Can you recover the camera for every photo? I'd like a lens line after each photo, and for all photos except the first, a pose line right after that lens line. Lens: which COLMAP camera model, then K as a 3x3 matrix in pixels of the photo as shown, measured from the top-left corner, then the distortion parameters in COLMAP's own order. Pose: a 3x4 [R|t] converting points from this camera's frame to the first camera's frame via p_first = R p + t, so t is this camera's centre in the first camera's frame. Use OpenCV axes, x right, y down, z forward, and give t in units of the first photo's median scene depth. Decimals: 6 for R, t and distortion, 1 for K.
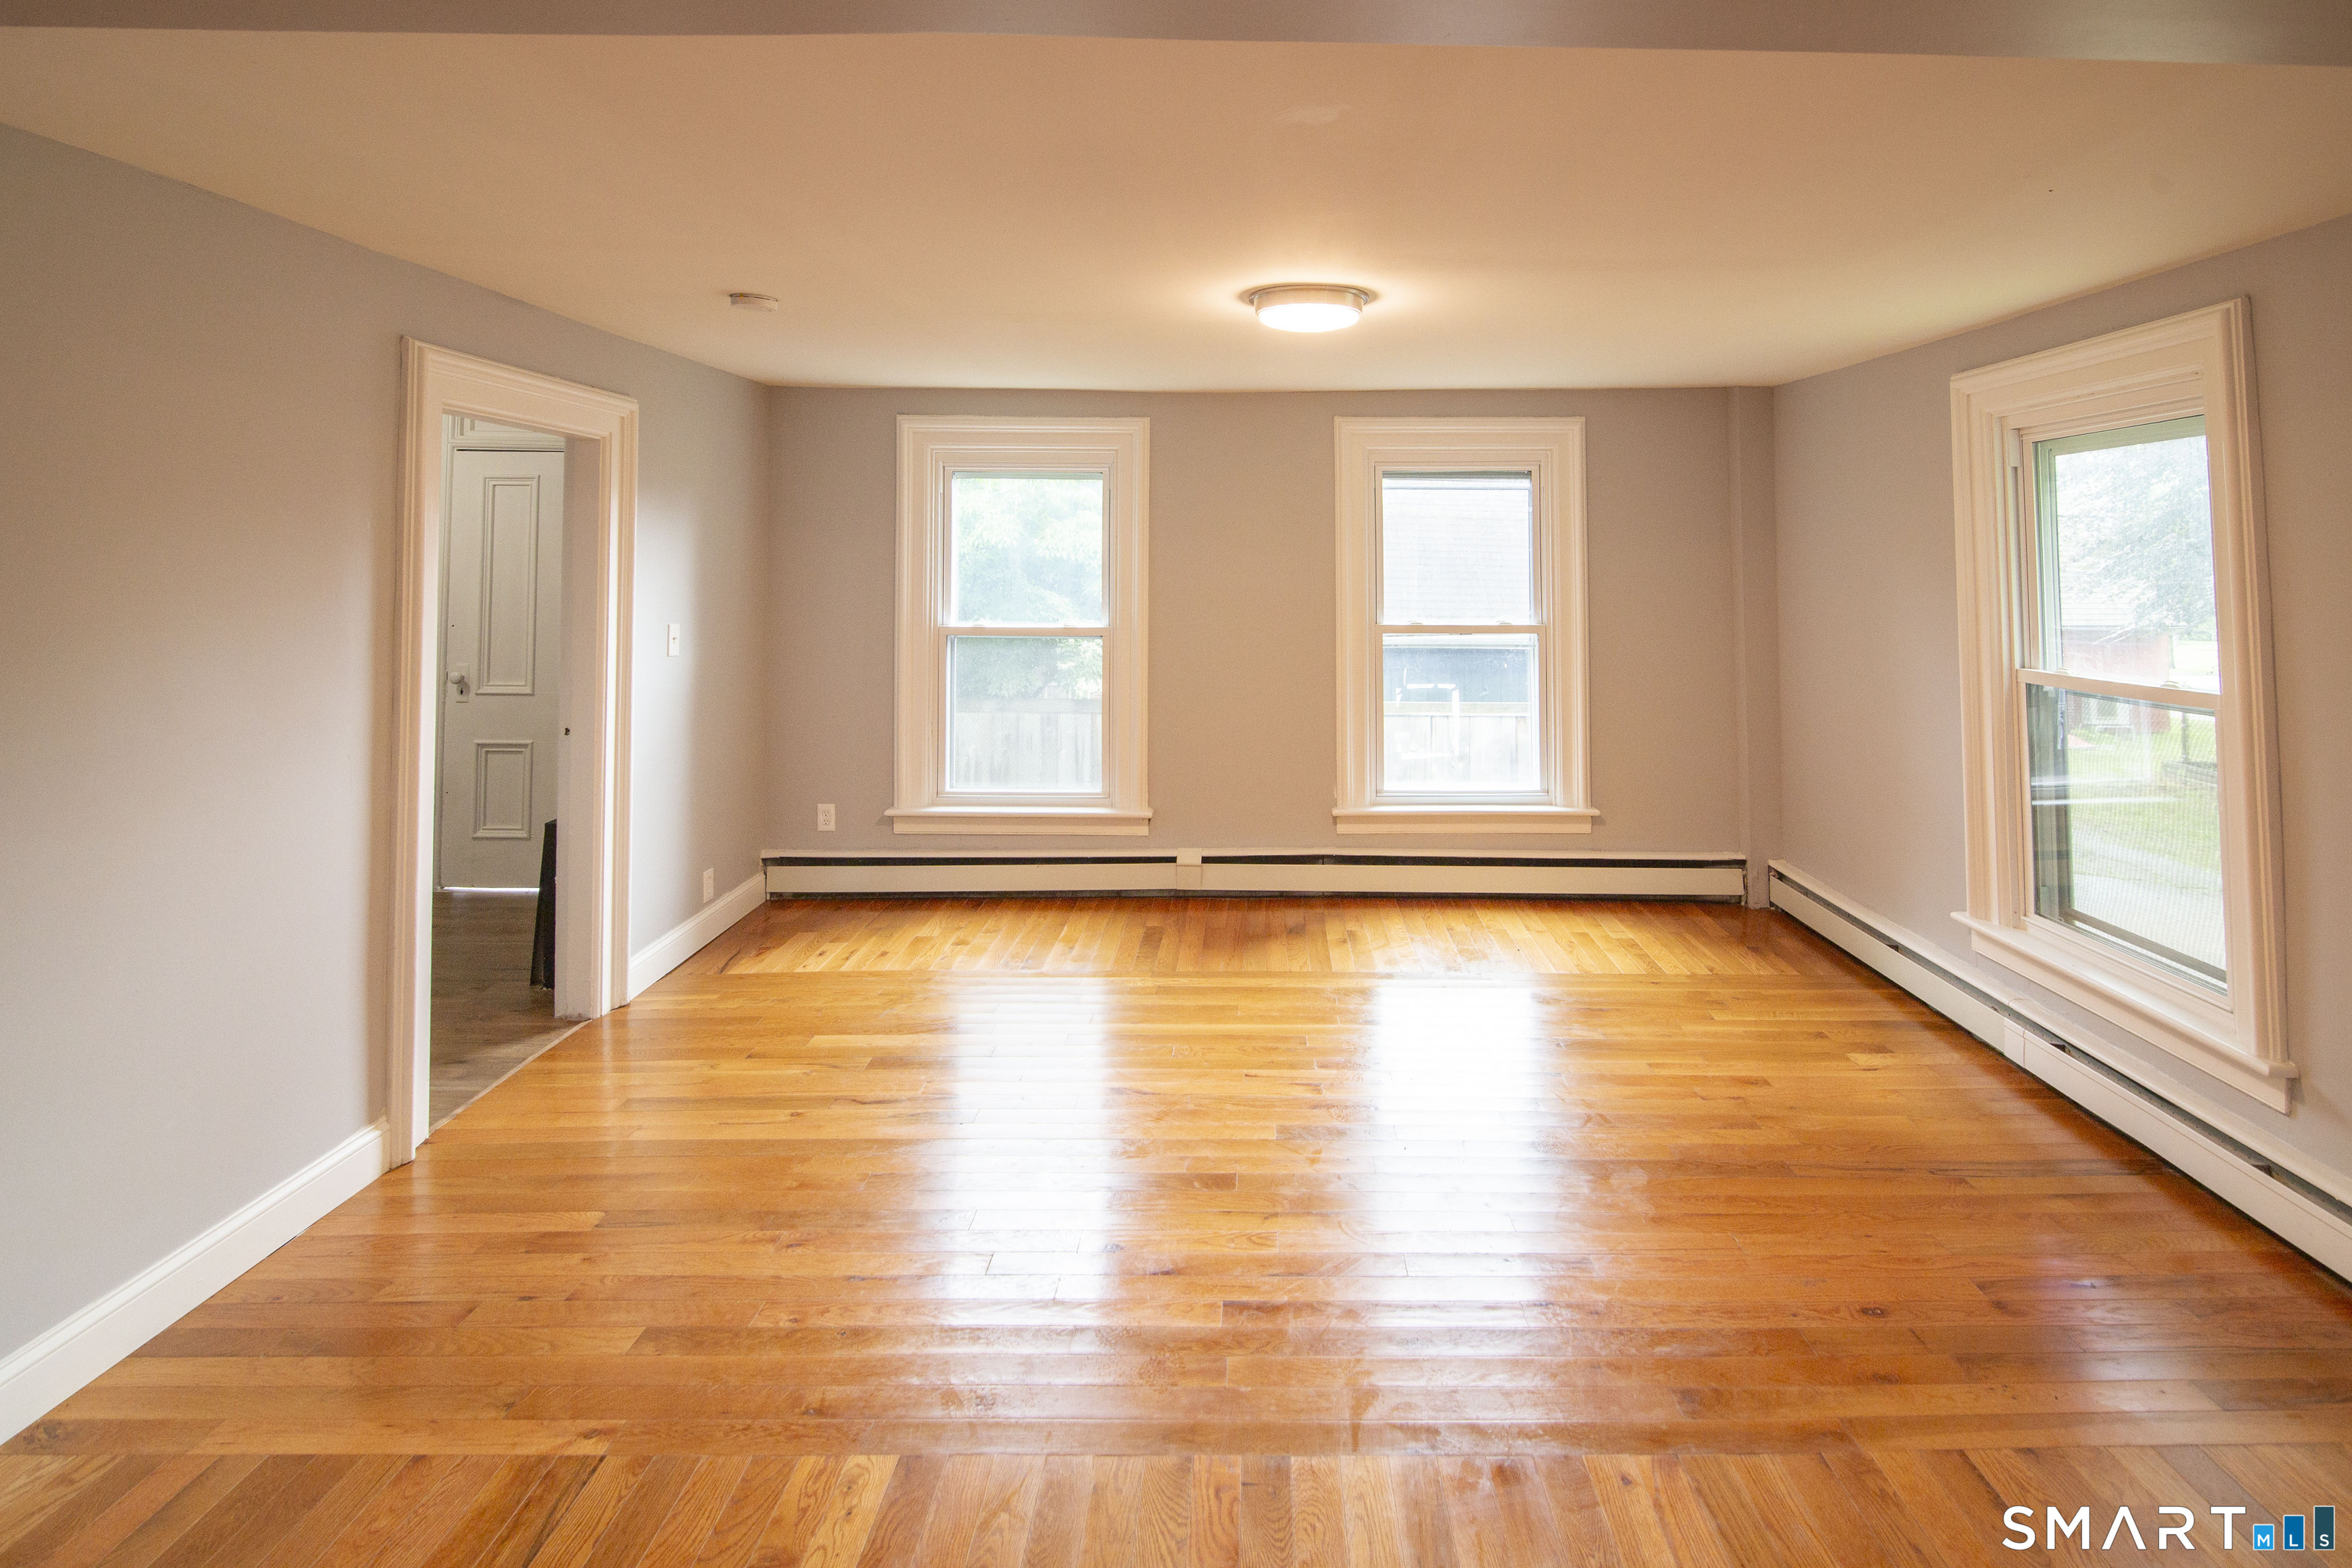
lens RADIAL K [[1126.5, 0, 1241.4], [0, 1126.5, 559.8], [0, 0, 1]] dist [-0.014761, -0.000711]
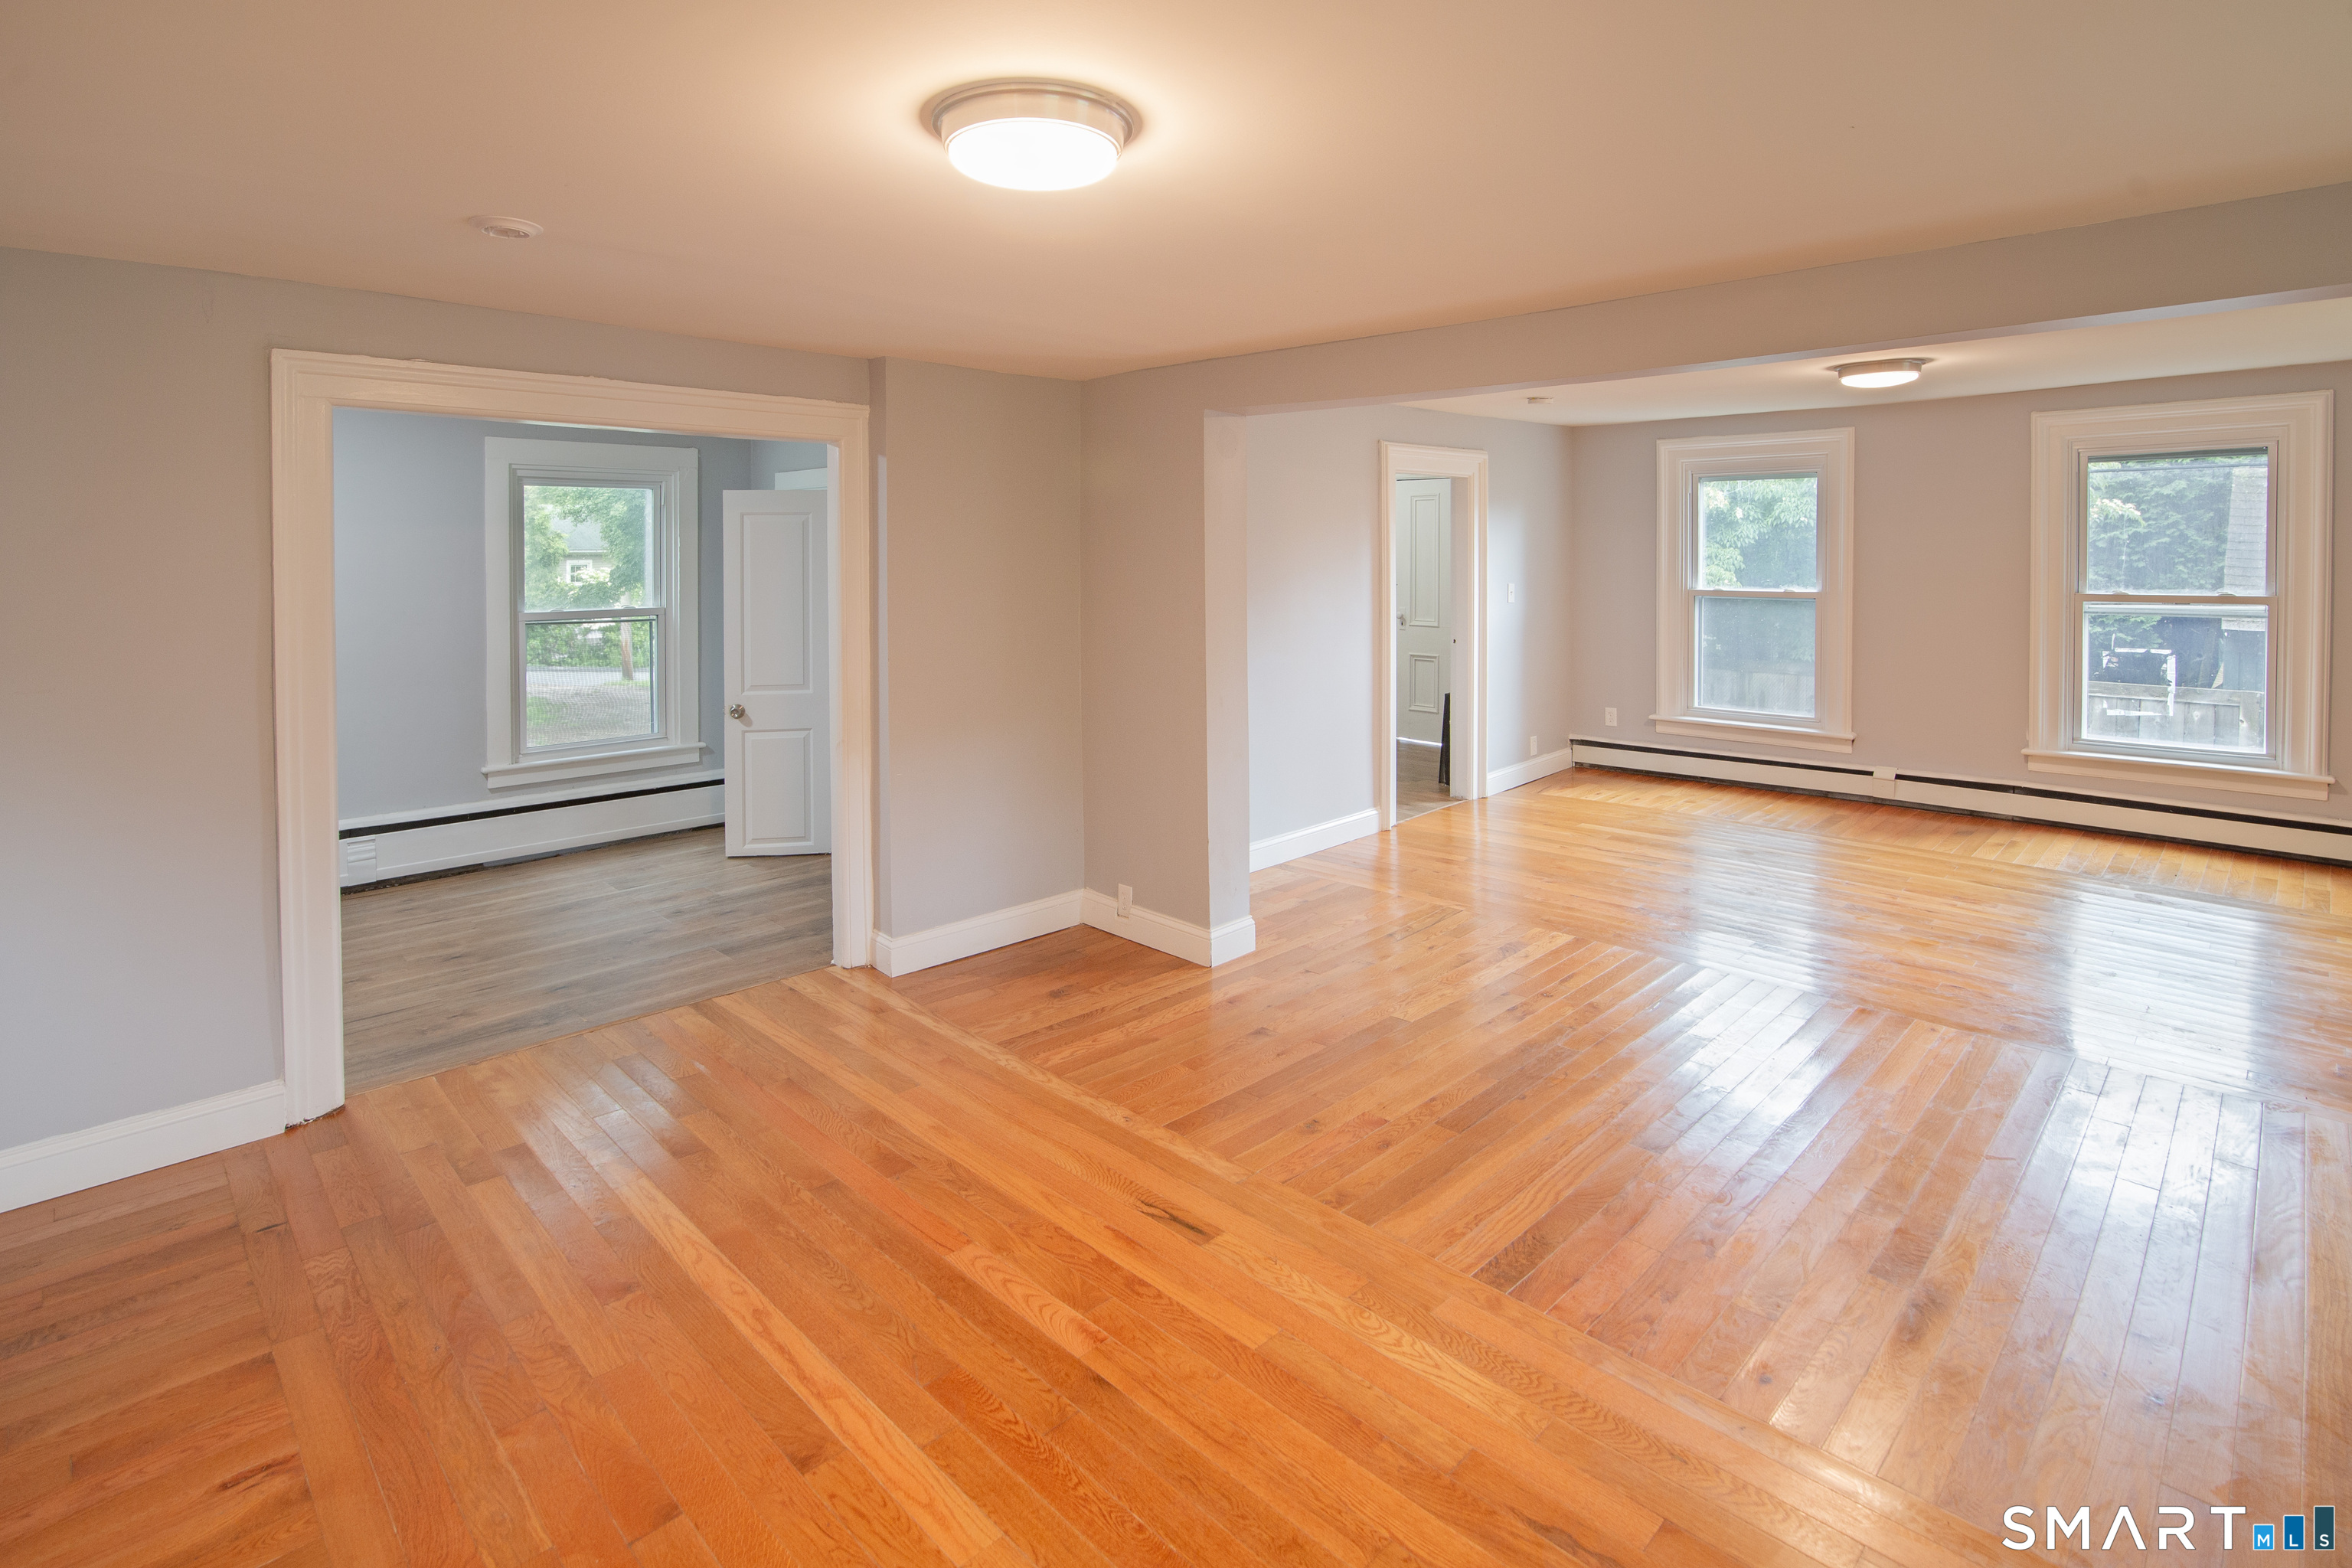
lens RADIAL K [[1126.5, 0, 1241.4], [0, 1126.5, 559.8], [0, 0, 1]] dist [-0.014761, -0.000711]
pose [[0.738638, -0.003515, -0.674093, 0.277658], [0.019280, 0.999687, 0.015913, -0.011244], [0.673826, -0.024750, 0.738475, -0.429355]]
